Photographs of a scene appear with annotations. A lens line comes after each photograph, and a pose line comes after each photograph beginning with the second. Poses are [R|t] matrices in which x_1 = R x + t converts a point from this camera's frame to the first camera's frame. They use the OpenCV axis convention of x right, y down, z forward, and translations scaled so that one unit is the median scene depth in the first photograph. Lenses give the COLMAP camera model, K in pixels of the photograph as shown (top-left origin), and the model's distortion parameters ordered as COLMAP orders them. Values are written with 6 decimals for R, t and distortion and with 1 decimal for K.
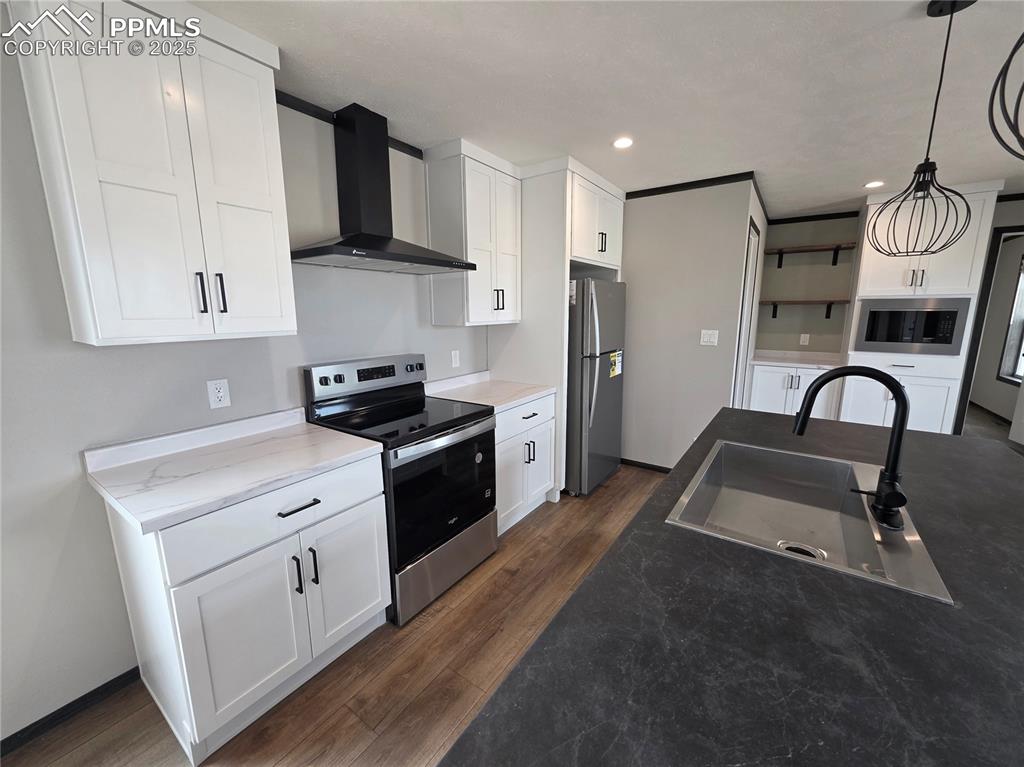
lens RADIAL K [[409.0, 0, 508.8], [0, 409.0, 385.5], [0, 0, 1]] dist [-0.000298, -0.000002]
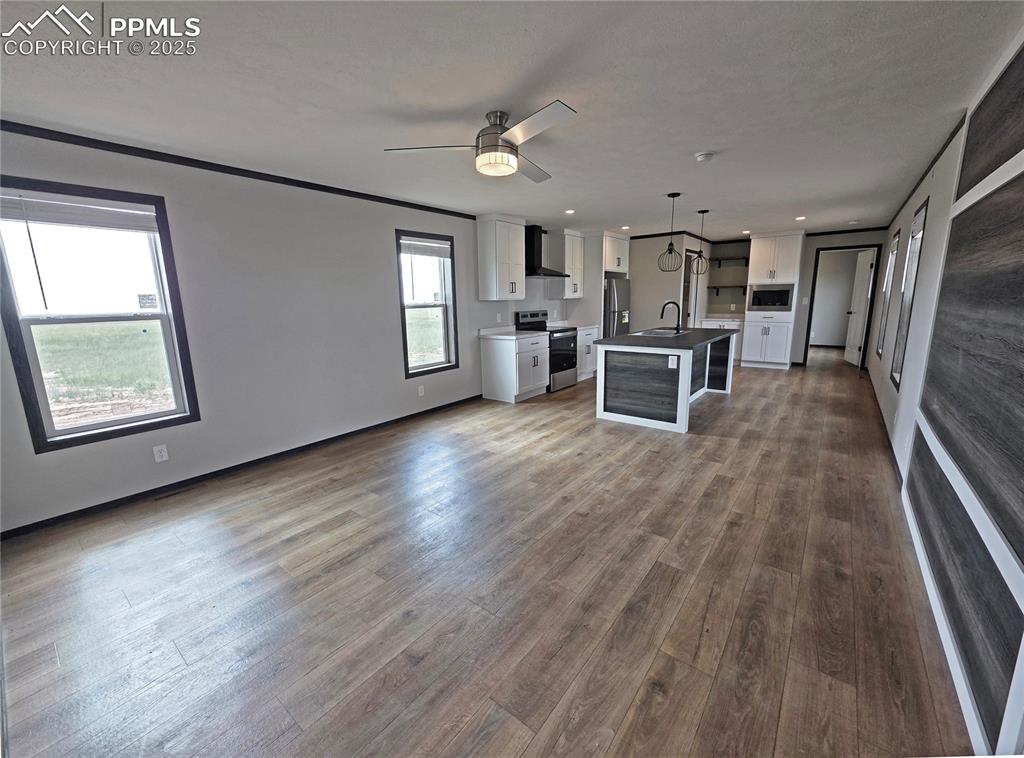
lens RADIAL K [[415.9, 0, 512.0], [0, 415.9, 379.0], [0, 0, 1]] dist [0.002362, -0.000012]
pose [[0.998668, -0.003421, -0.051486, -0.295982], [0.003940, 0.999942, 0.009987, 0.330490], [0.051449, -0.010176, 0.998624, -1.620694]]
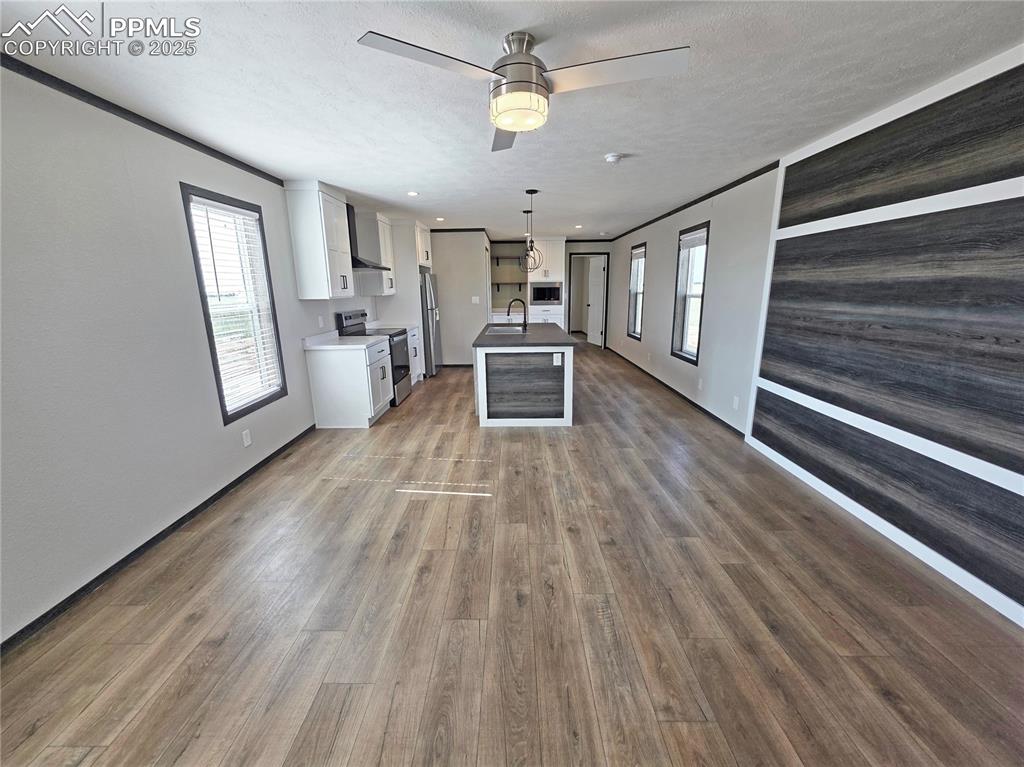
lens RADIAL K [[408.2, 0, 509.3], [0, 408.2, 384.3], [0, 0, 1]] dist [0.001456, 0.000352]
pose [[0.823860, -0.137900, 0.549762, -0.817688], [0.112507, 0.990438, 0.079837, 0.229698], [-0.555515, -0.003922, 0.831497, -1.210244]]
